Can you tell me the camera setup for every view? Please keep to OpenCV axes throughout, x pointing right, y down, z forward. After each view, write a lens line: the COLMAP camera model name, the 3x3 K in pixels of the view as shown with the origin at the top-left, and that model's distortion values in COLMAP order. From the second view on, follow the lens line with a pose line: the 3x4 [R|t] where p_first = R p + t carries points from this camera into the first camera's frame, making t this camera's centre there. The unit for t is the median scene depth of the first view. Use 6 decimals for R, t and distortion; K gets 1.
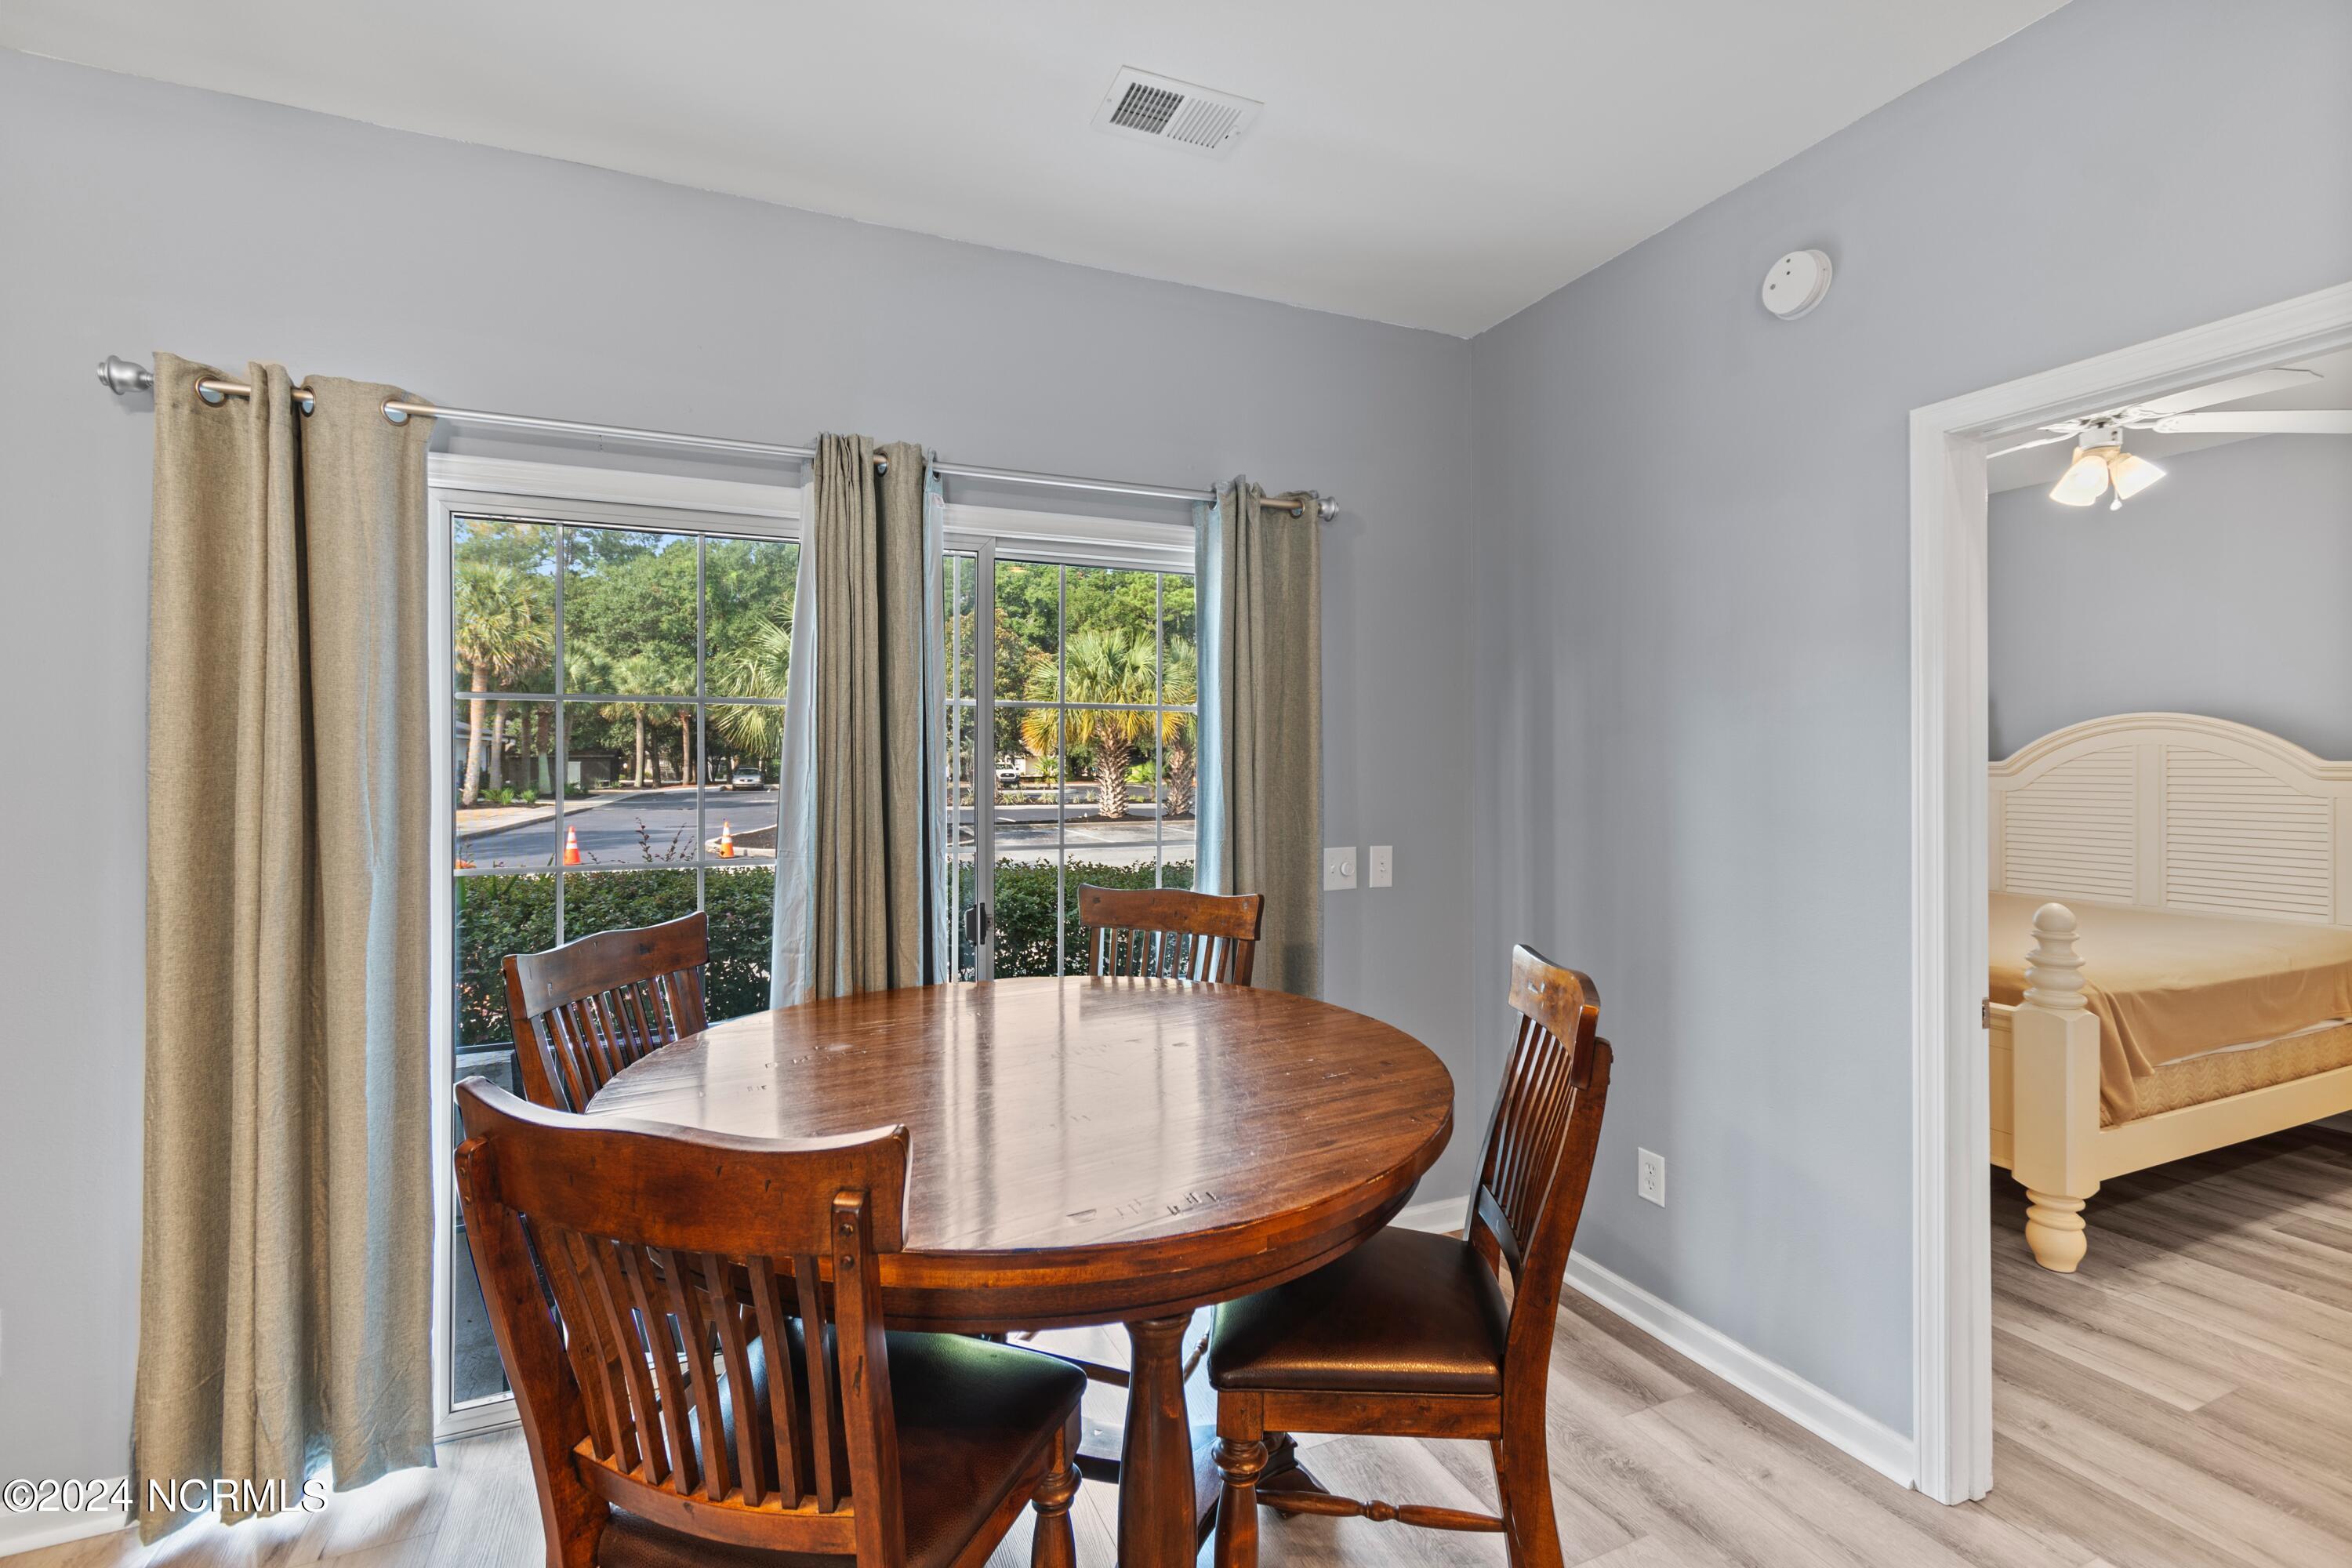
lens RADIAL K [[1054.2, 0, 1158.5], [0, 1054.2, 762.0], [0, 0, 1]] dist [0.002064, 0.000627]
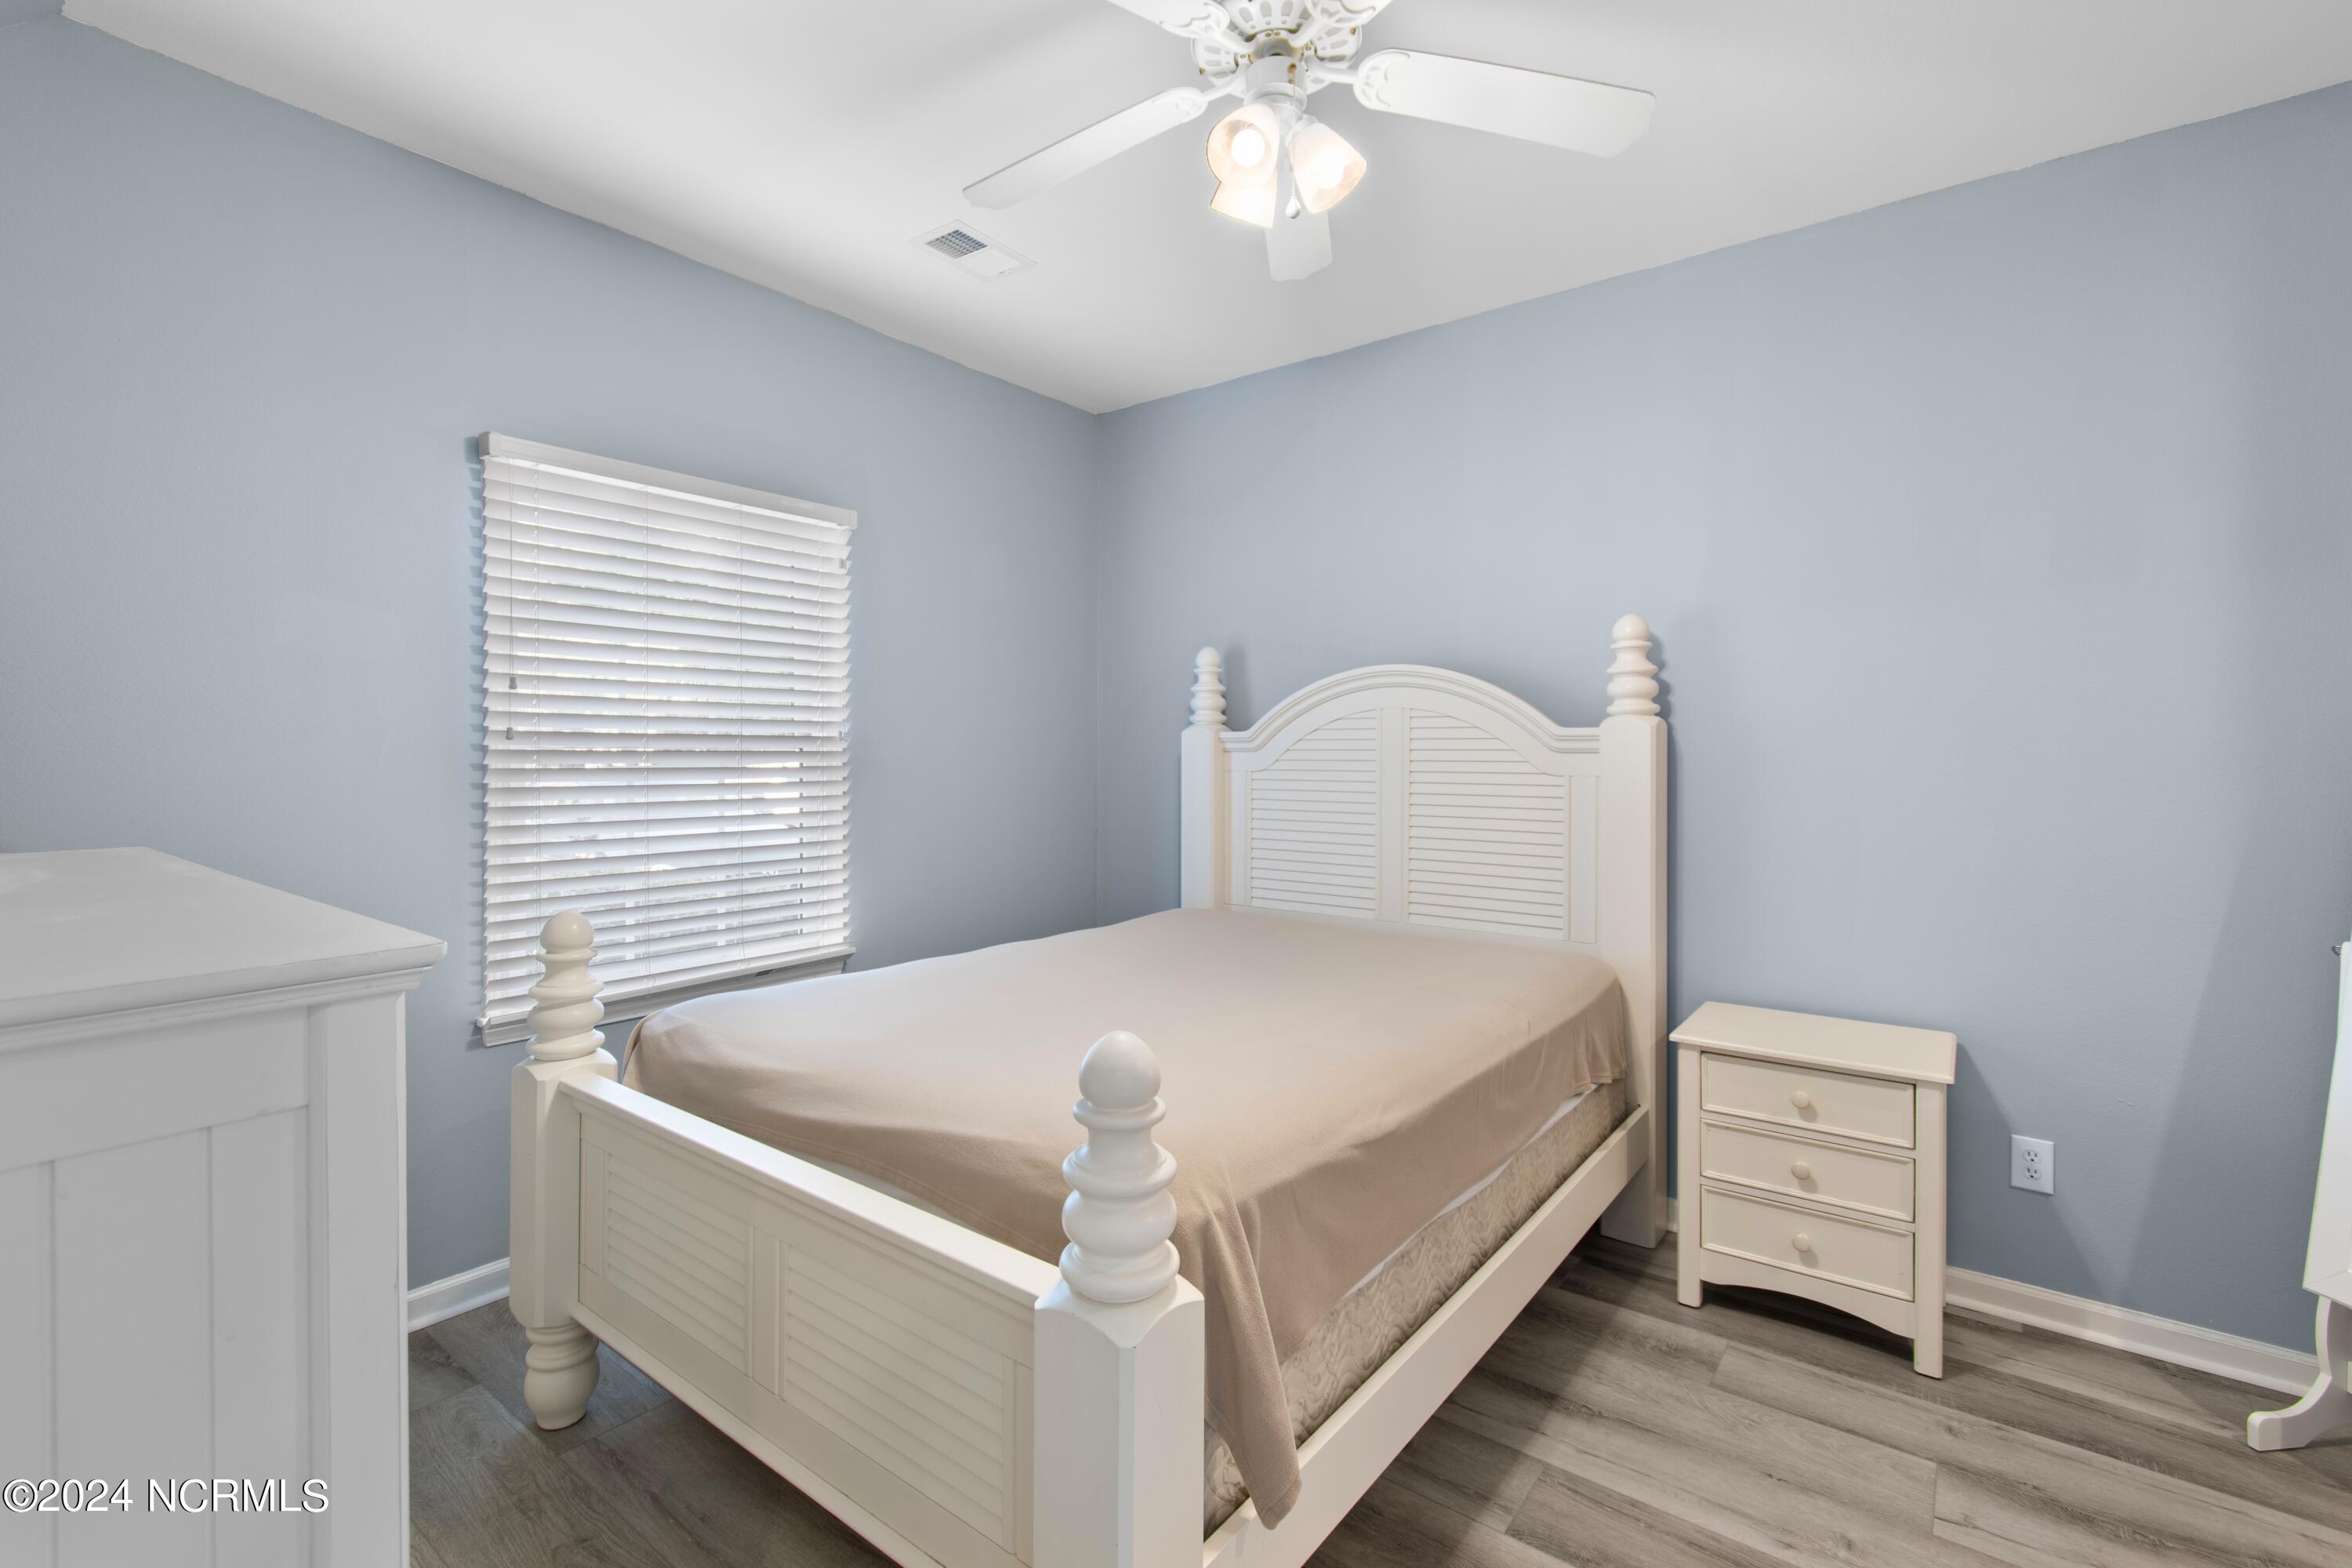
lens RADIAL K [[1055.9, 0, 1164.6], [0, 1055.9, 773.8], [0, 0, 1]] dist [0.009024, -0.007030]
pose [[0.880813, -0.008881, 0.473381, 0.514587], [0.001031, 0.999858, 0.016838, 0.020923], [-0.473463, -0.014343, 0.880697, 0.486128]]
